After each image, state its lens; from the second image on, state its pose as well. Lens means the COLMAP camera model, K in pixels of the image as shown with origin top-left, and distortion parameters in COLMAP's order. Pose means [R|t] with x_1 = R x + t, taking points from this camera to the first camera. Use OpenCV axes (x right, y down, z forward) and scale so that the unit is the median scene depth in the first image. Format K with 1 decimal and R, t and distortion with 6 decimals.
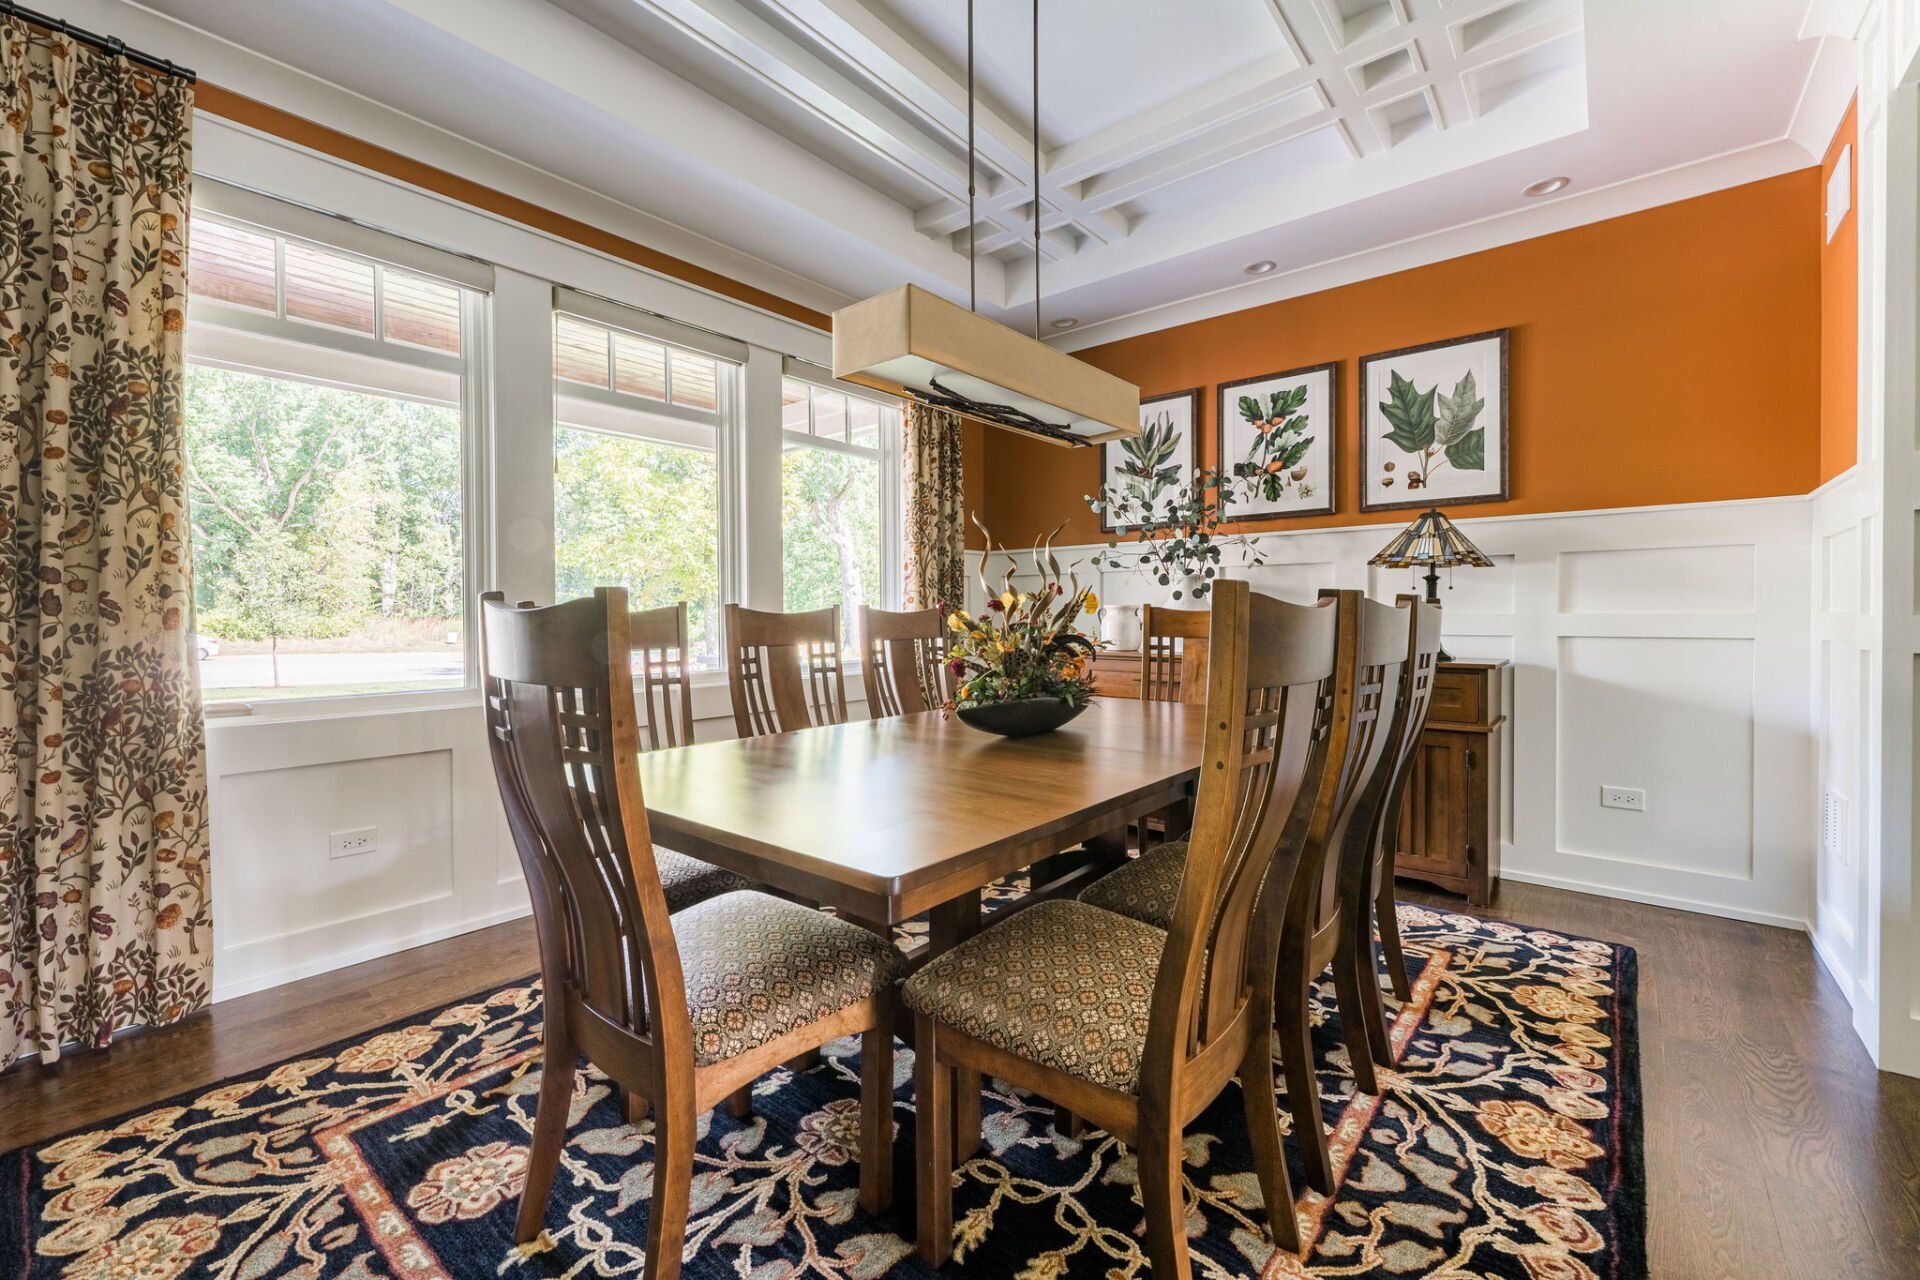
lens RADIAL K [[786.4, 0, 951.6], [0, 786.4, 622.4], [0, 0, 1]] dist [-0.000355, 0.000064]
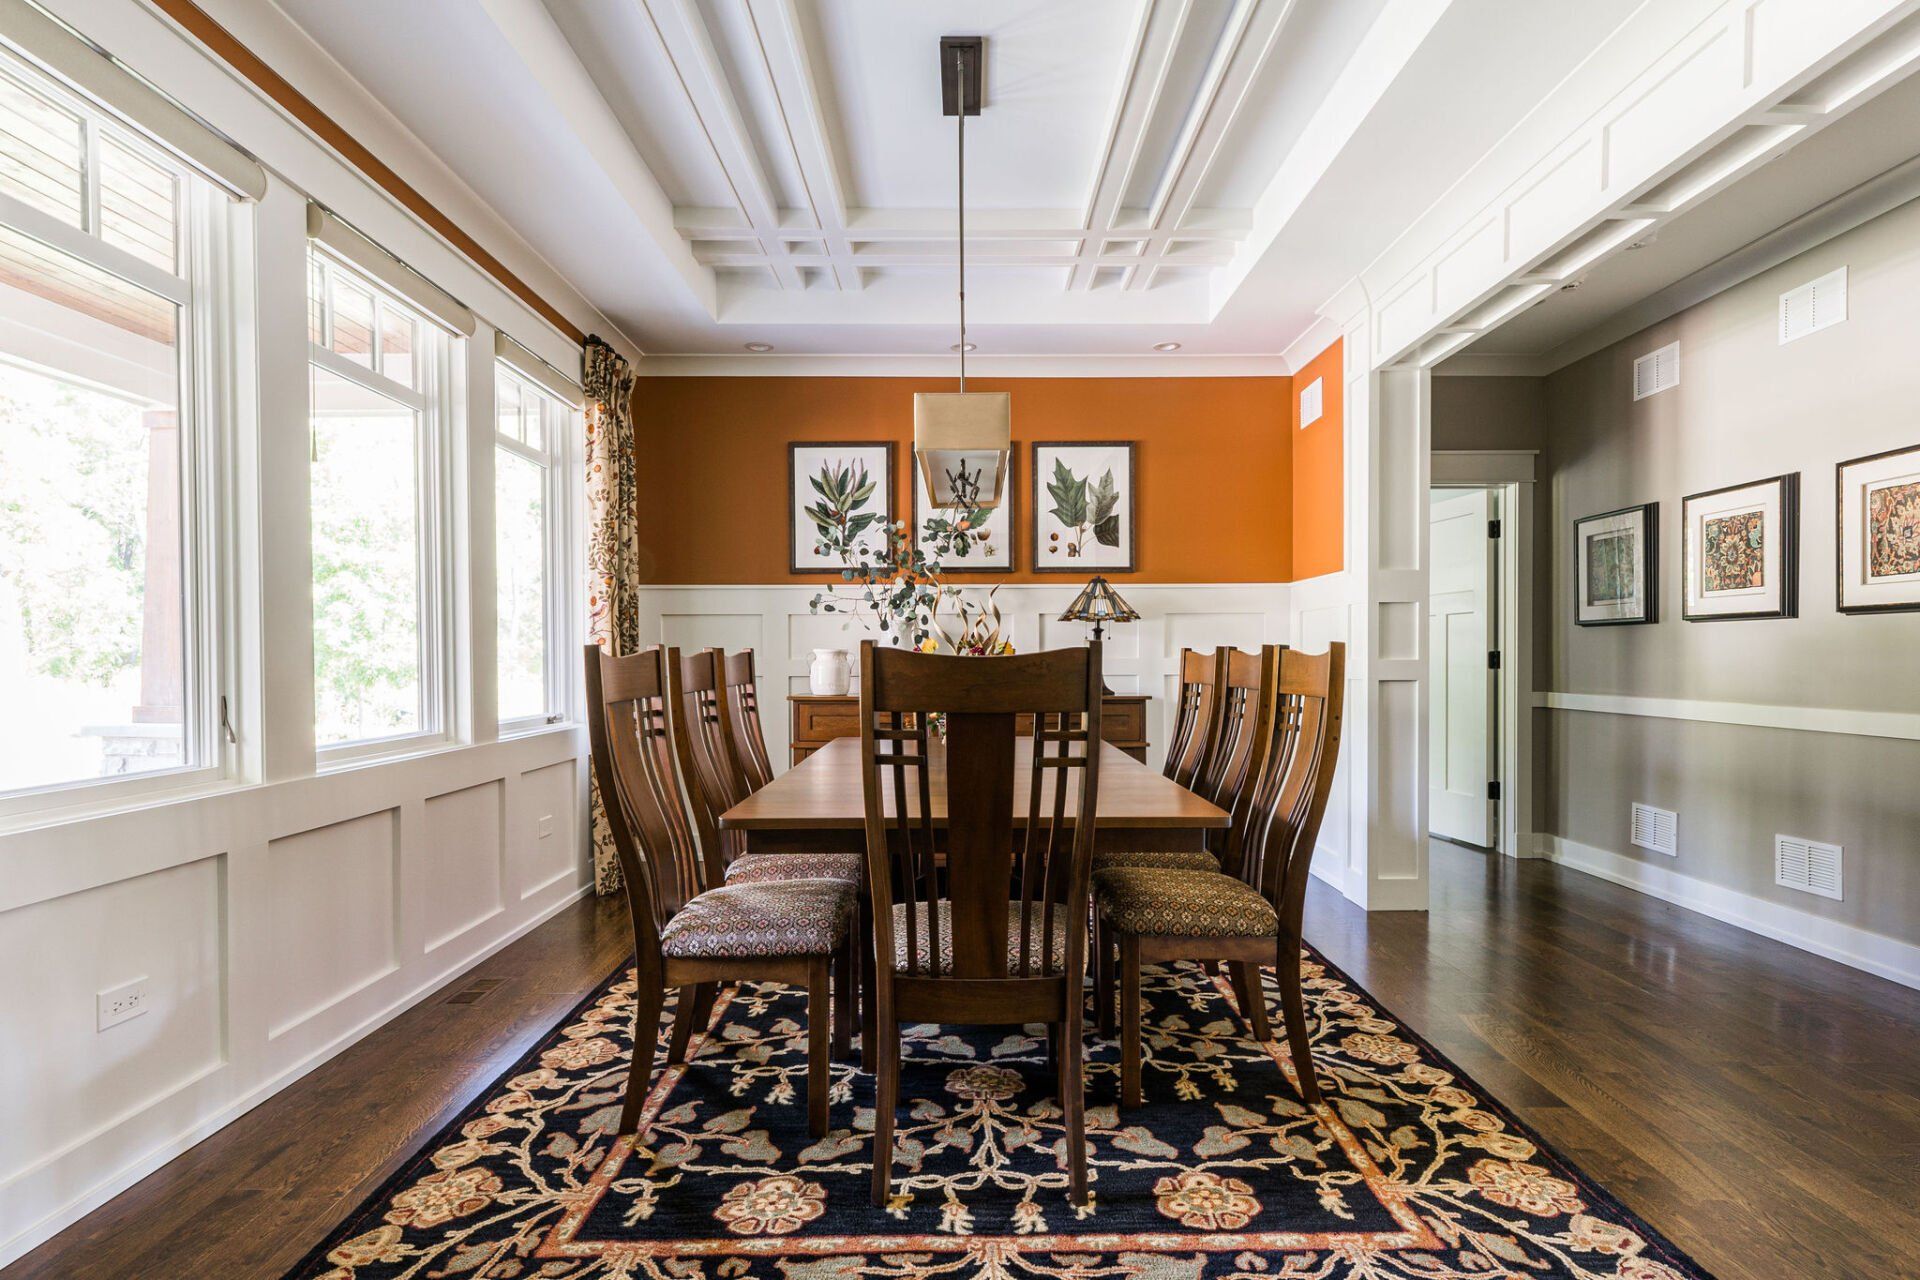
lens RADIAL K [[996.6, 0, 971.1], [0, 996.6, 654.3], [0, 0, 1]] dist [0.002335, -0.000755]
pose [[0.754351, 0.003890, 0.656460, -0.580159], [0.007364, 0.999869, -0.014388, 0.004526], [-0.656430, 0.015688, 0.754224, -0.076529]]
